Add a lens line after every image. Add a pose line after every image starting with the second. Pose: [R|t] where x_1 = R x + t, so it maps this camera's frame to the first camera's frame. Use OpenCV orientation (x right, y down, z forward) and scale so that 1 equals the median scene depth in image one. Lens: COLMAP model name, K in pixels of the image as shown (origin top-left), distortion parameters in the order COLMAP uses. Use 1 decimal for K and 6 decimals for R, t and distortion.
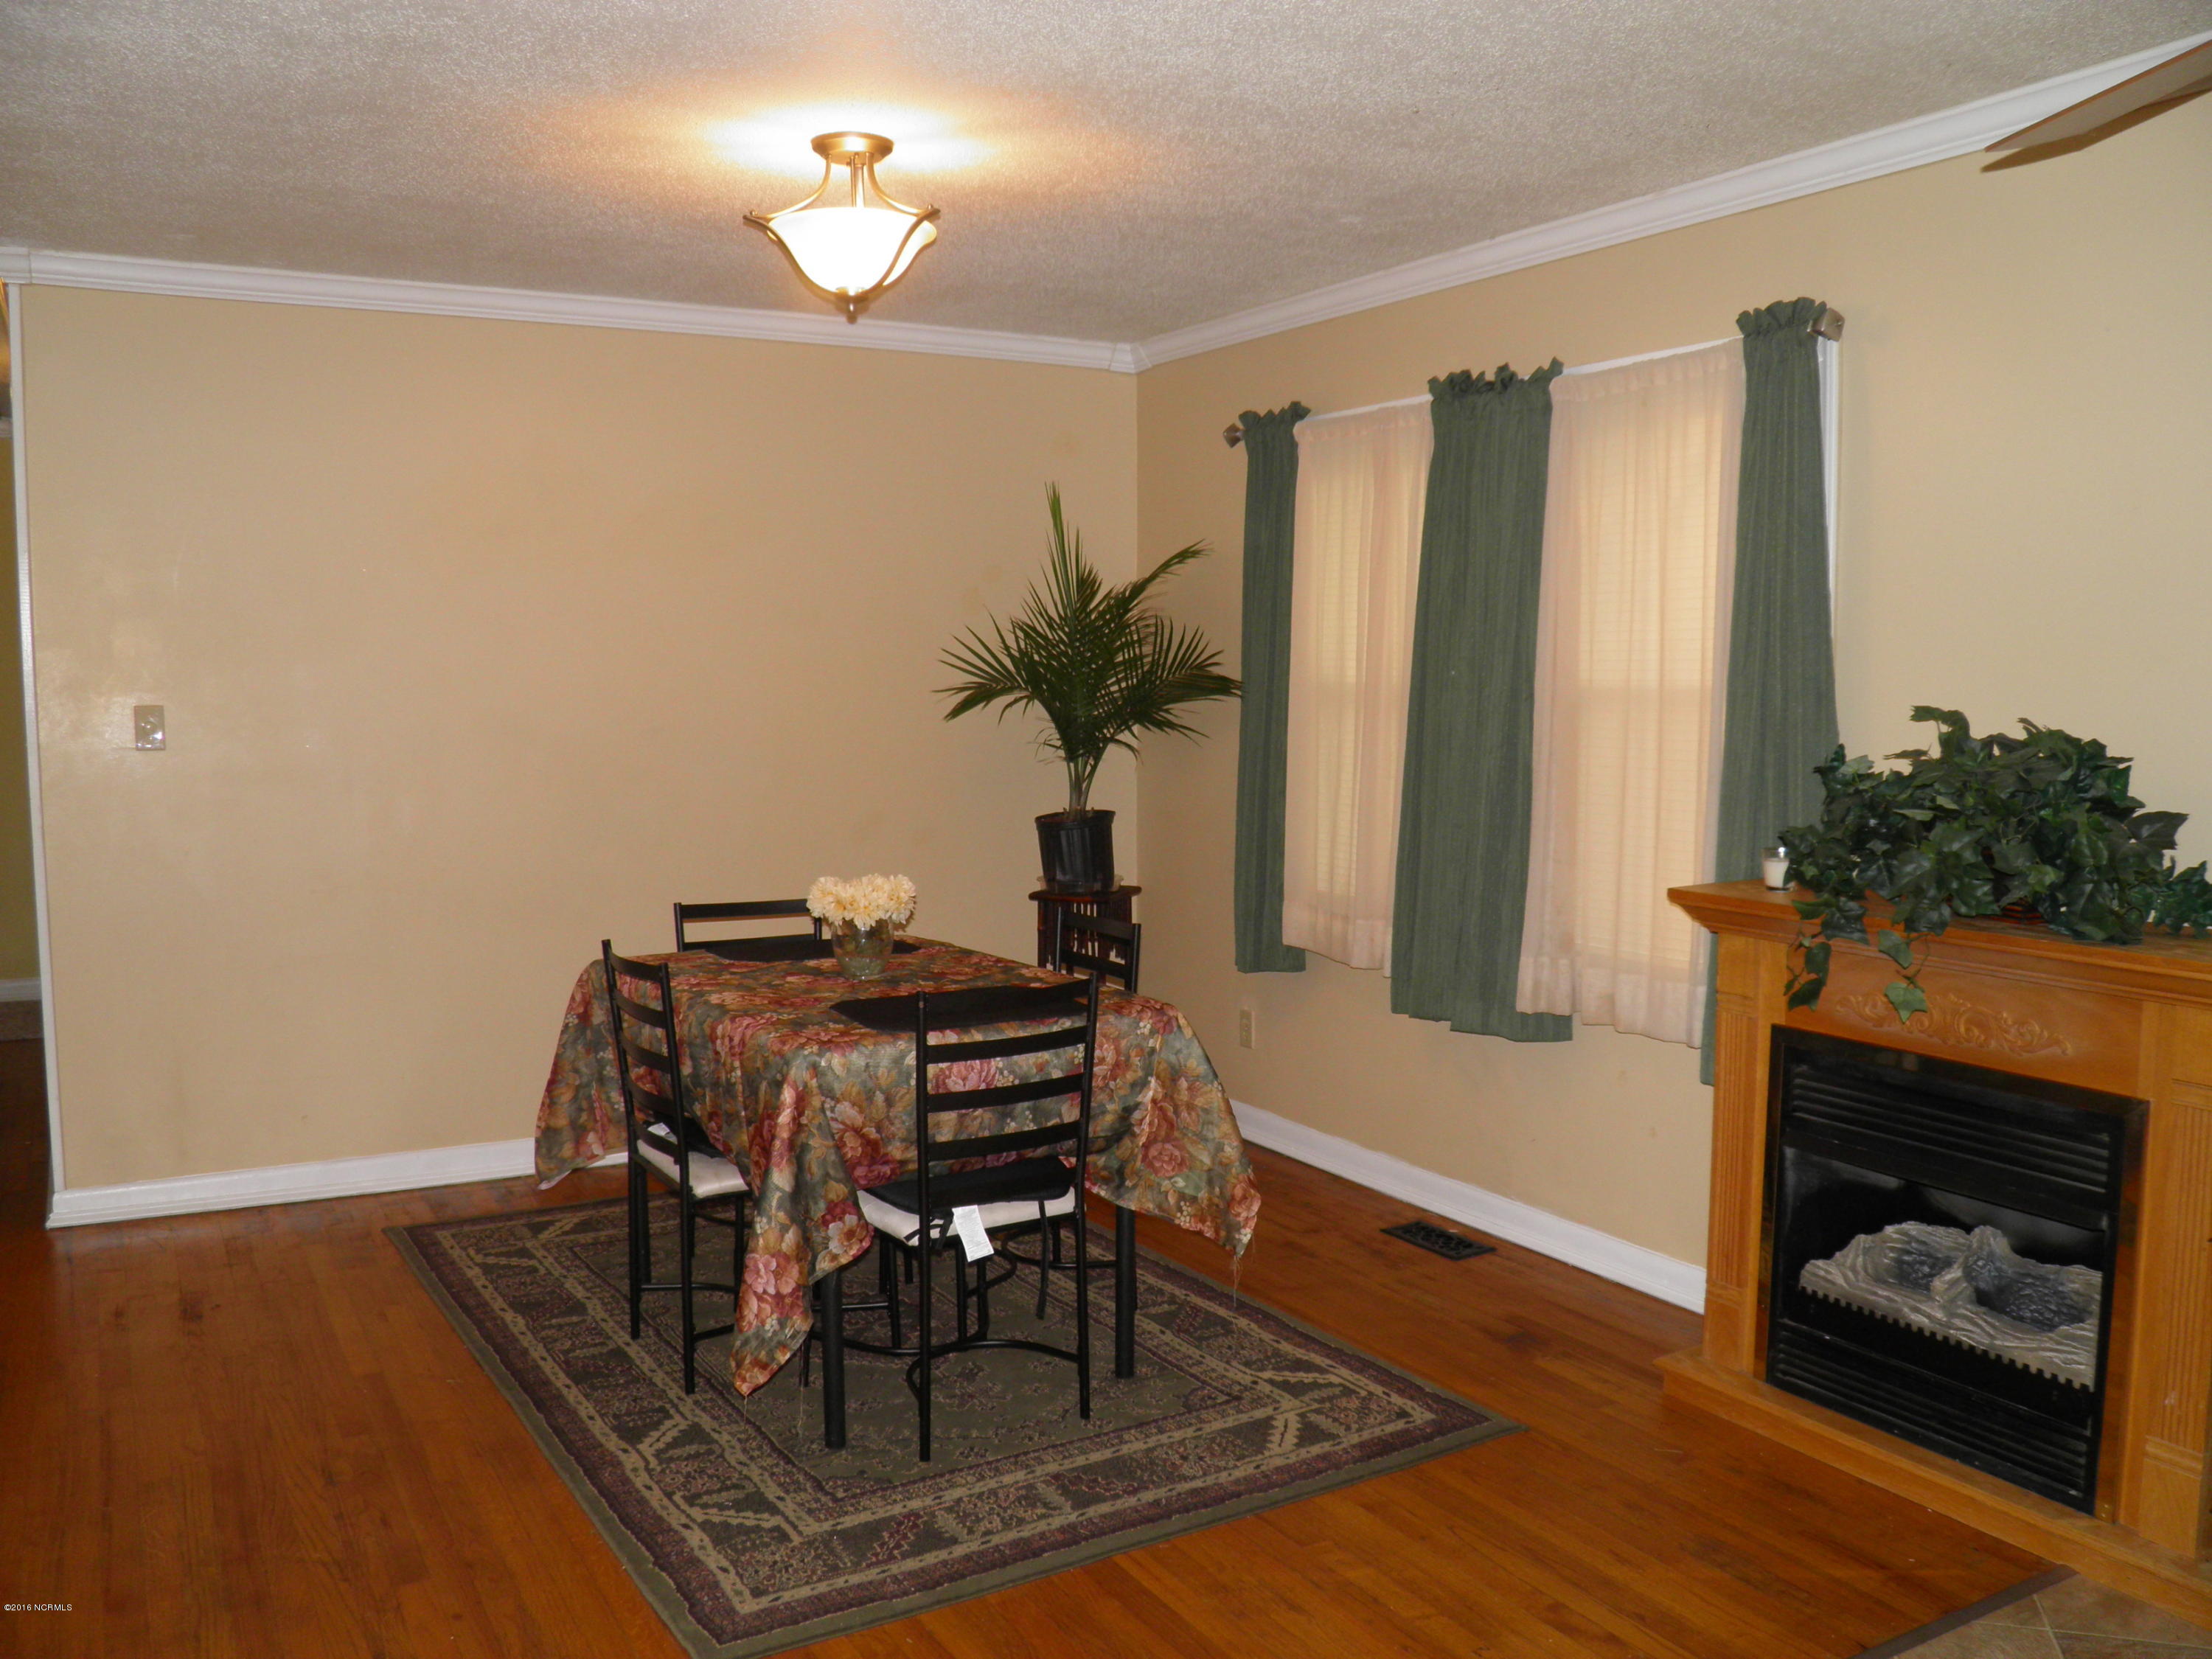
lens RADIAL K [[1813.0, 0, 1106.0], [0, 1813.0, 829.5], [0, 0, 1]] dist [-0.129079, 0.086504]
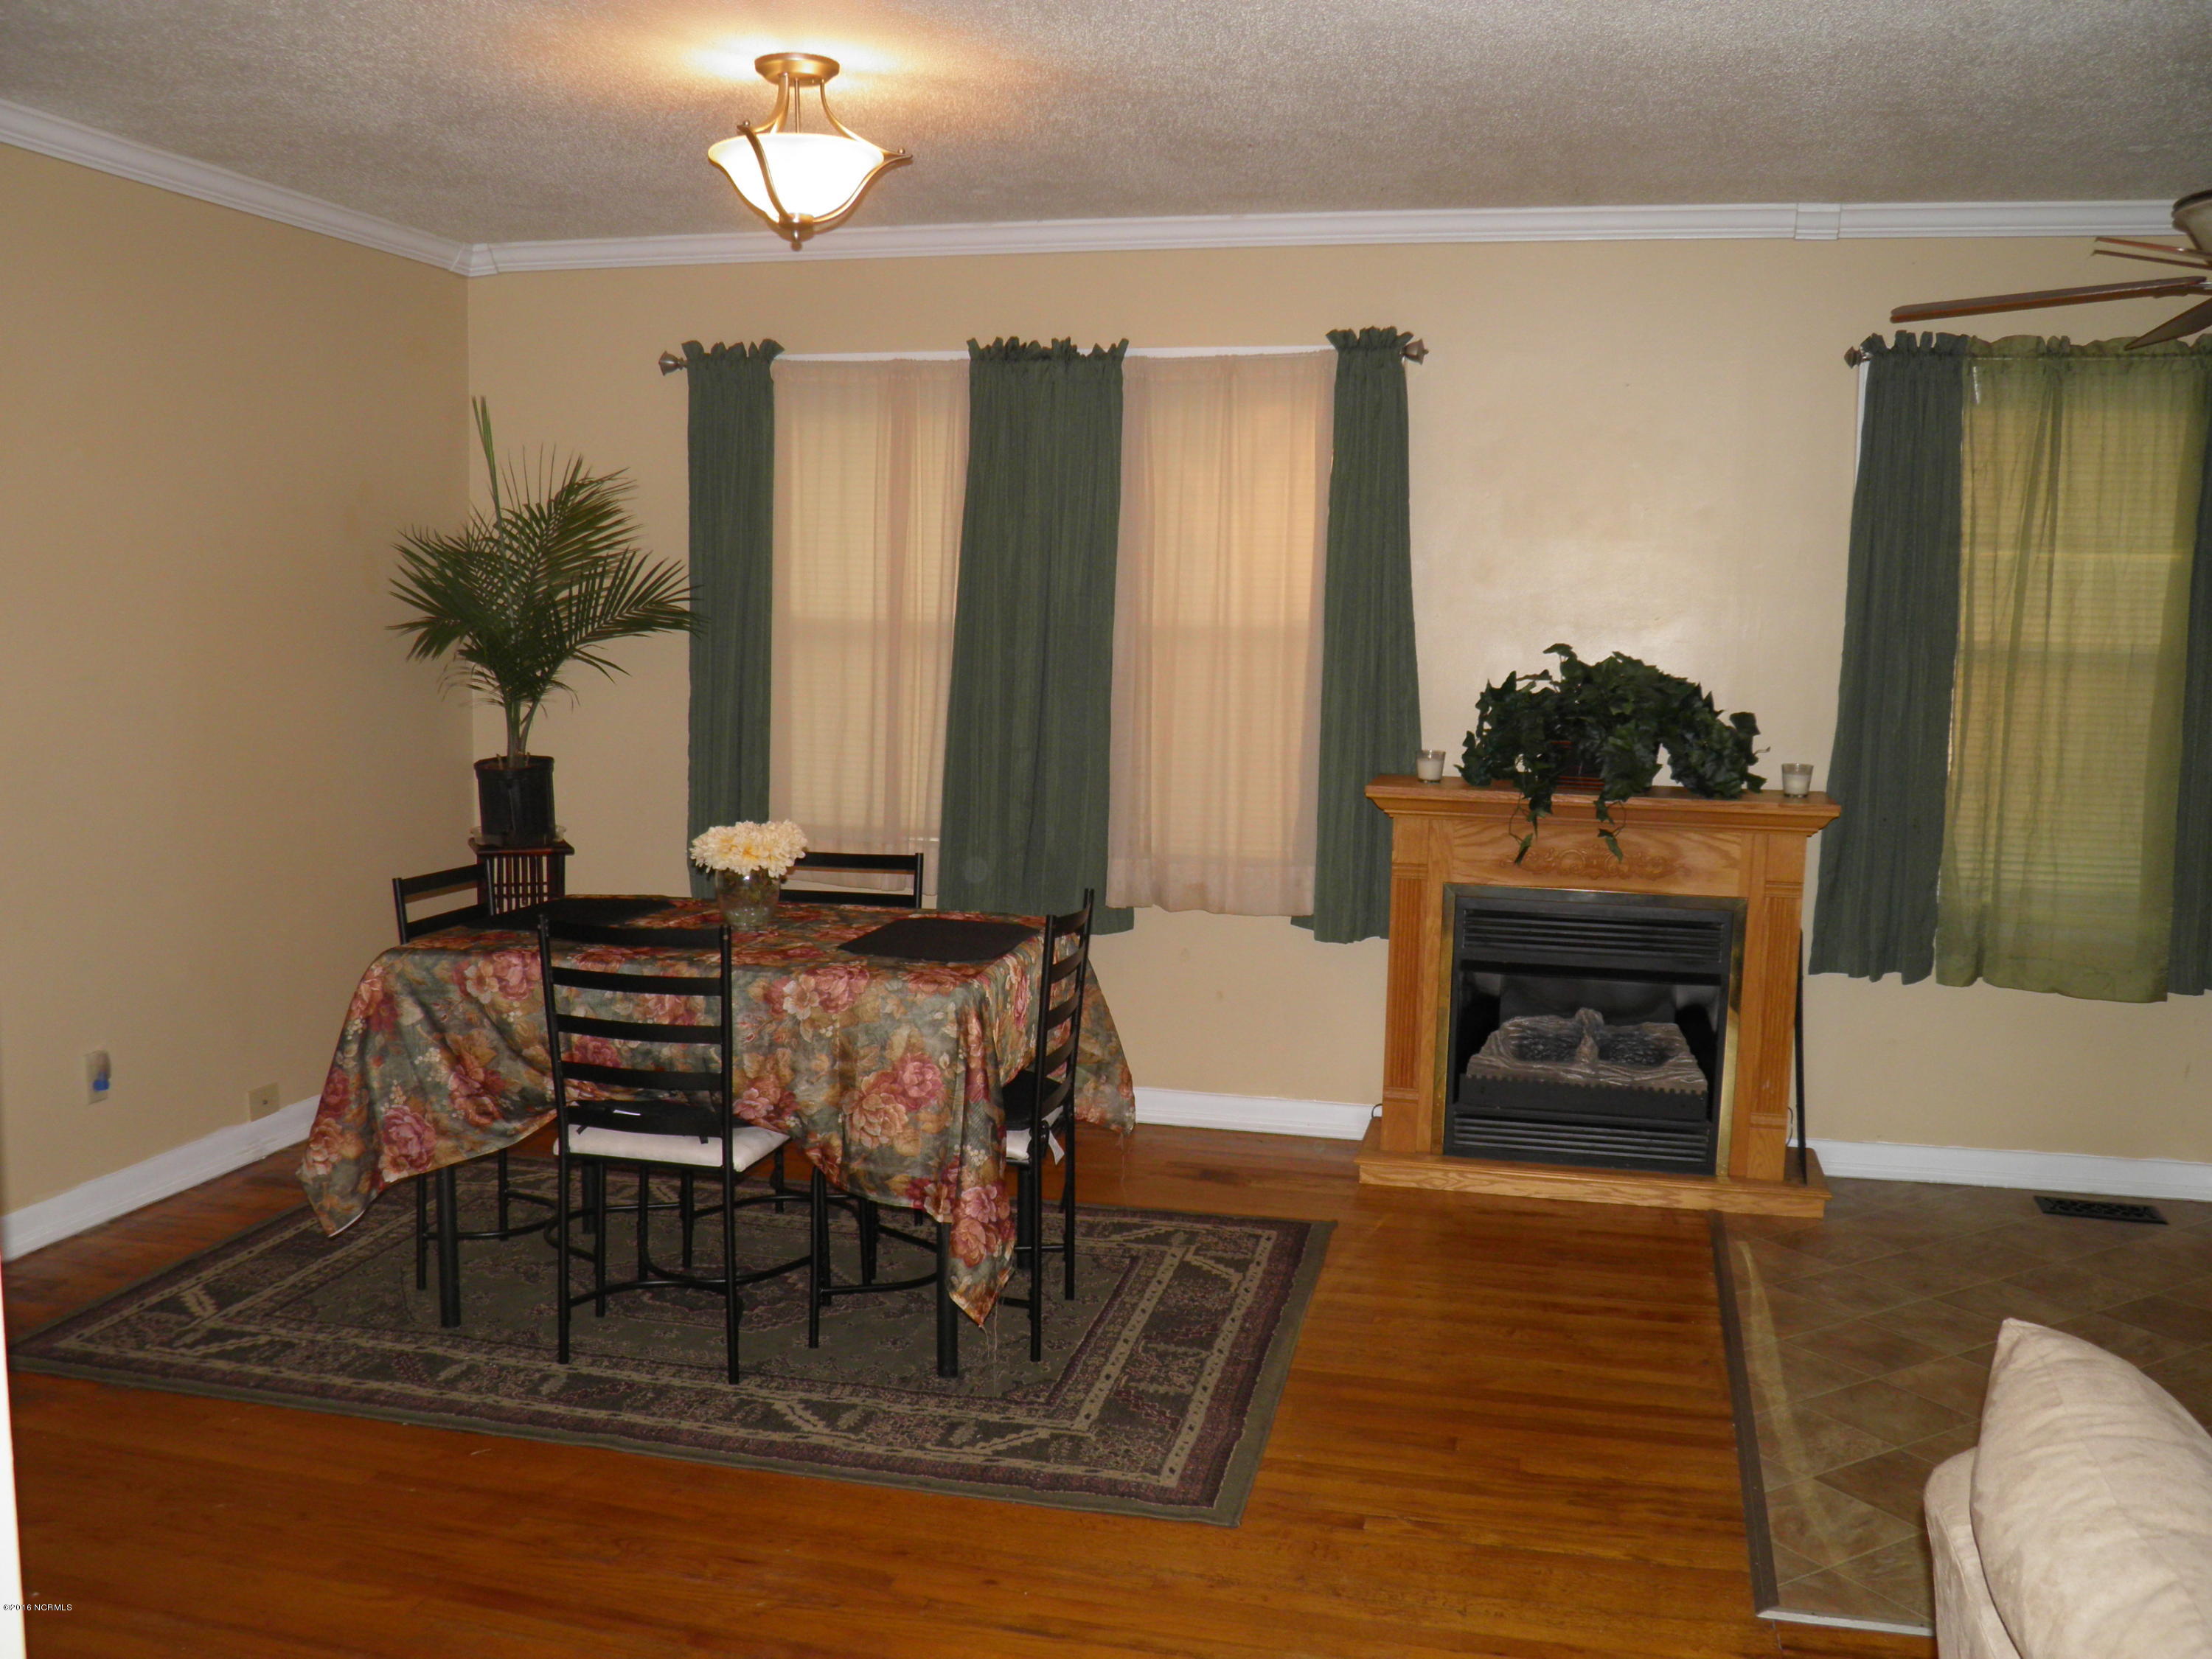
lens RADIAL K [[1948.0, 0, 1106.0], [0, 1948.0, 829.5], [0, 0, 1]] dist [-0.014007, -0.228570]
pose [[0.700948, -0.067355, 0.710025, -0.768931], [0.047105, 0.997729, 0.048145, -0.011238], [-0.711655, -0.000302, 0.702529, 0.145689]]
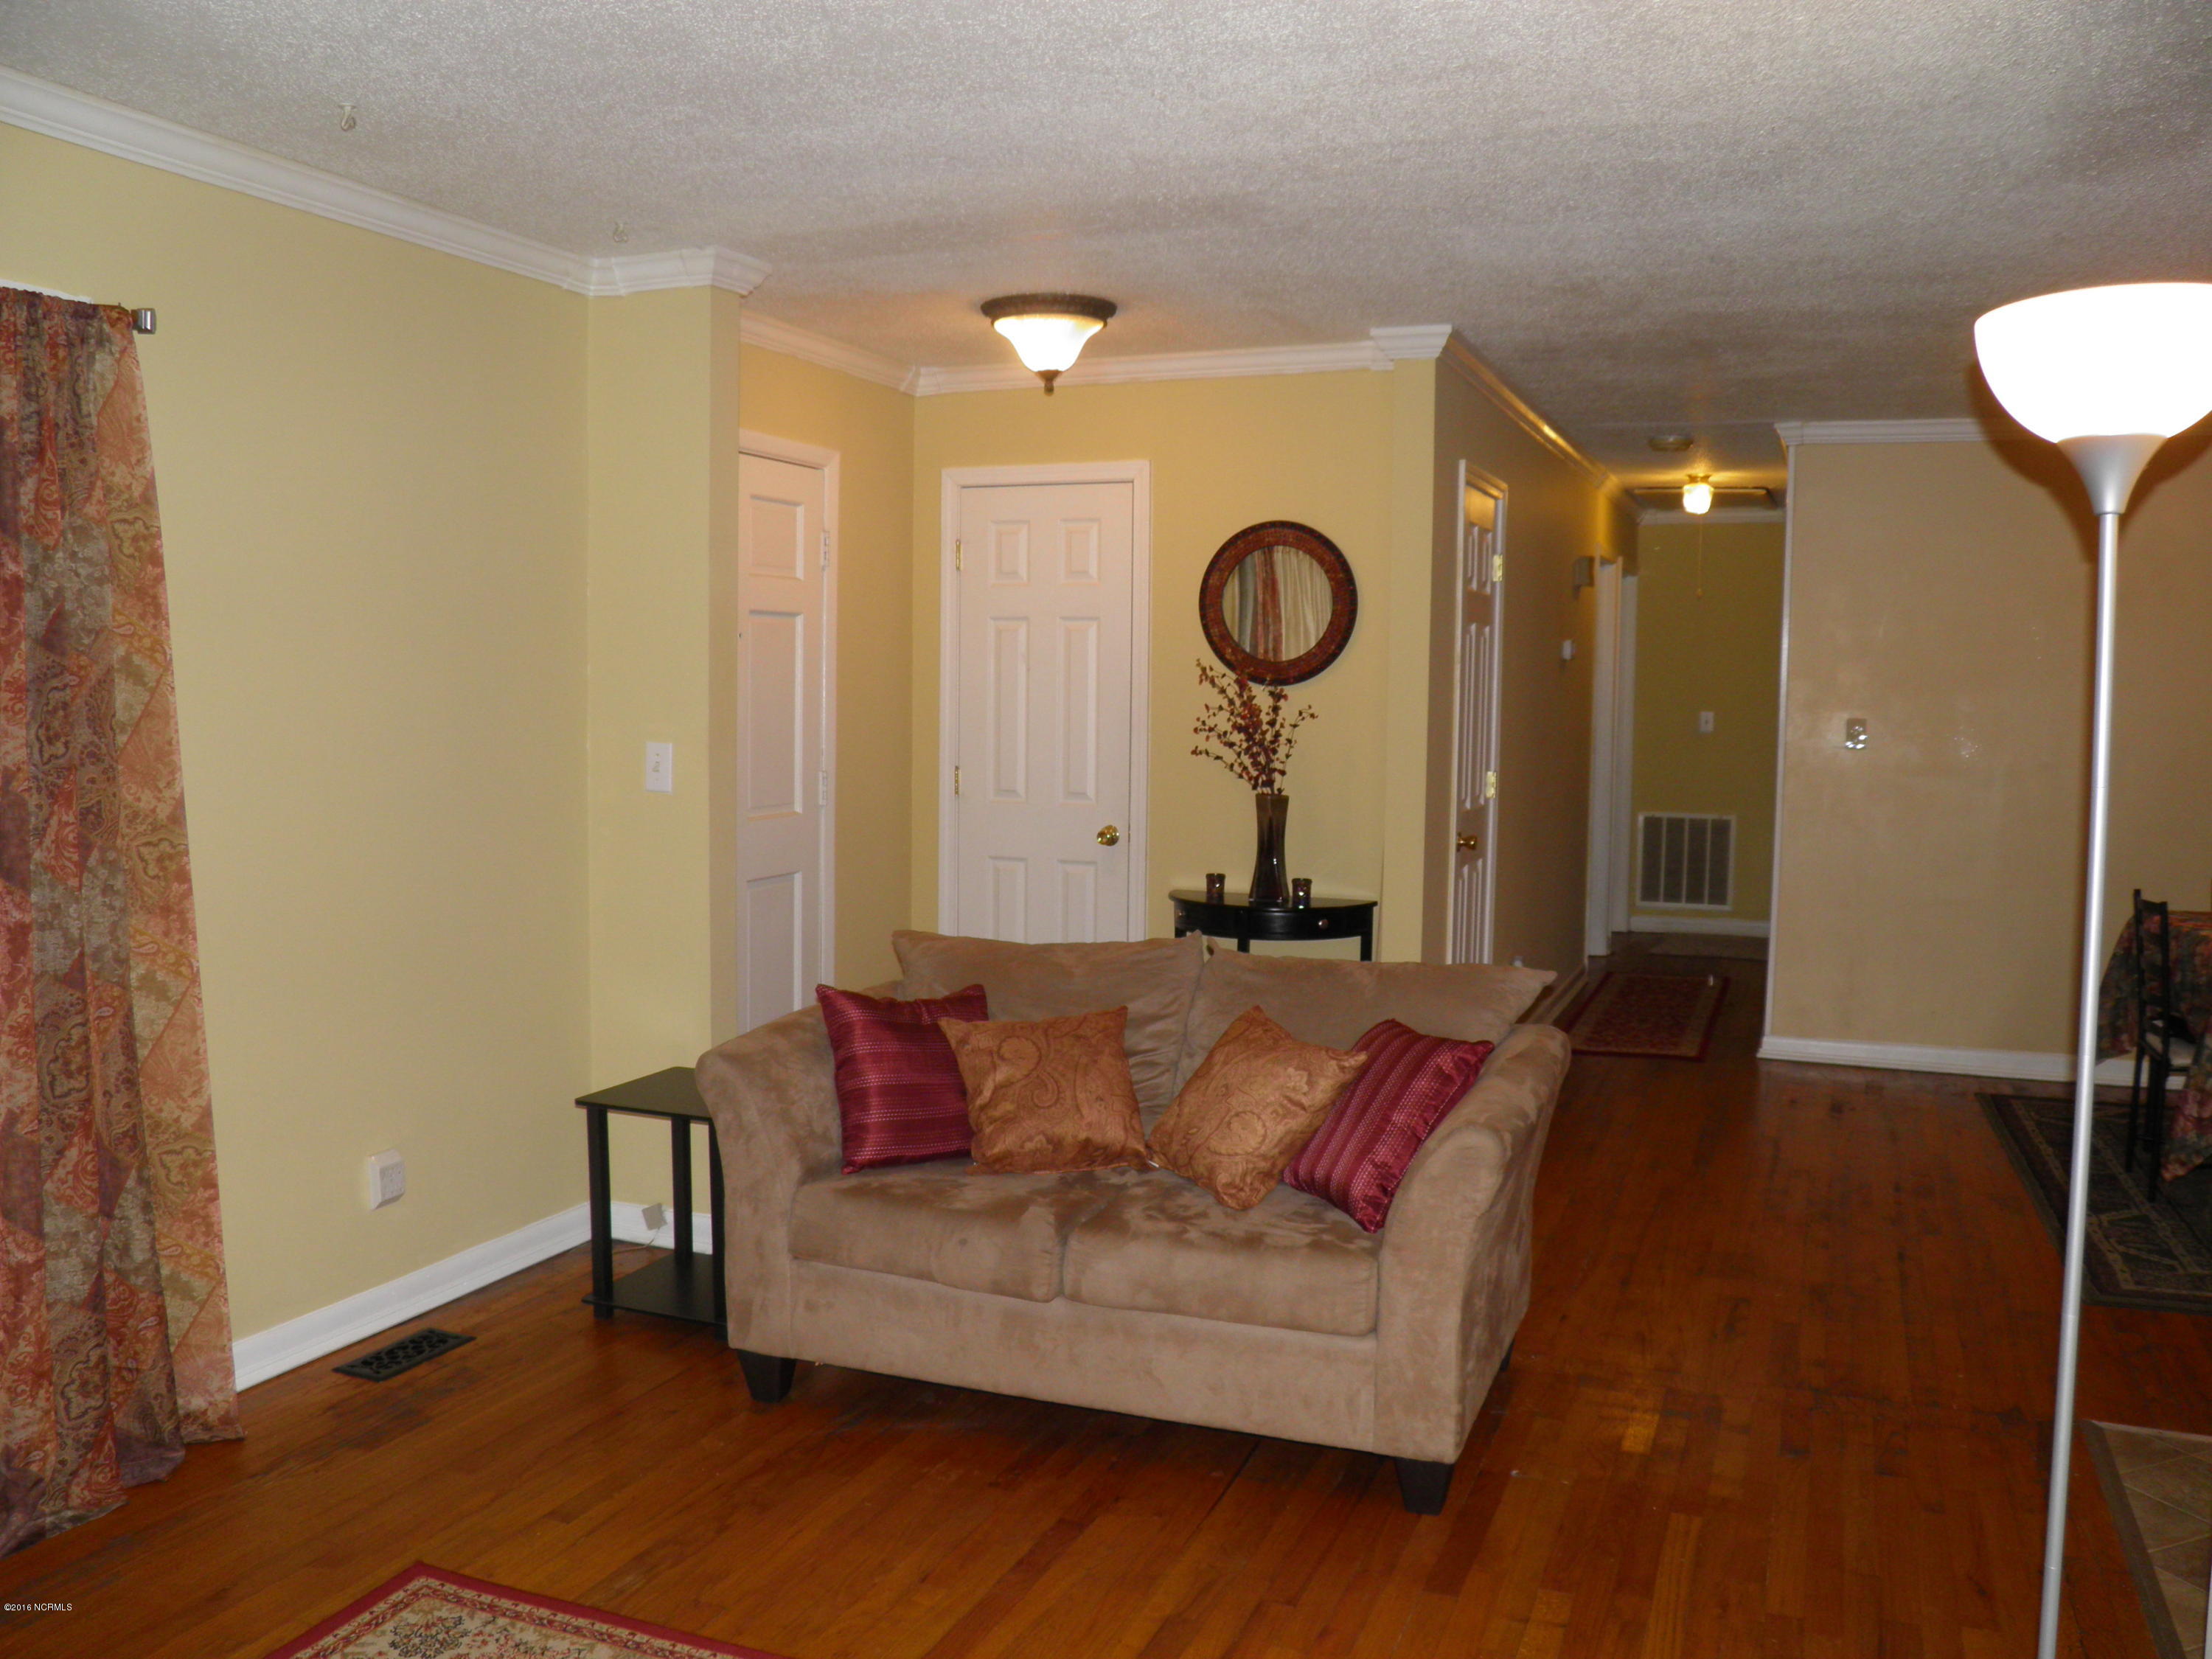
lens RADIAL K [[1813.0, 0, 1106.0], [0, 1813.0, 829.5], [0, 0, 1]] dist [-0.129079, 0.086504]
pose [[0.610355, 0.071631, -0.788883, 0.326018], [-0.087056, 0.995936, 0.023077, 0.054751], [0.787330, 0.054592, 0.614110, -0.523443]]
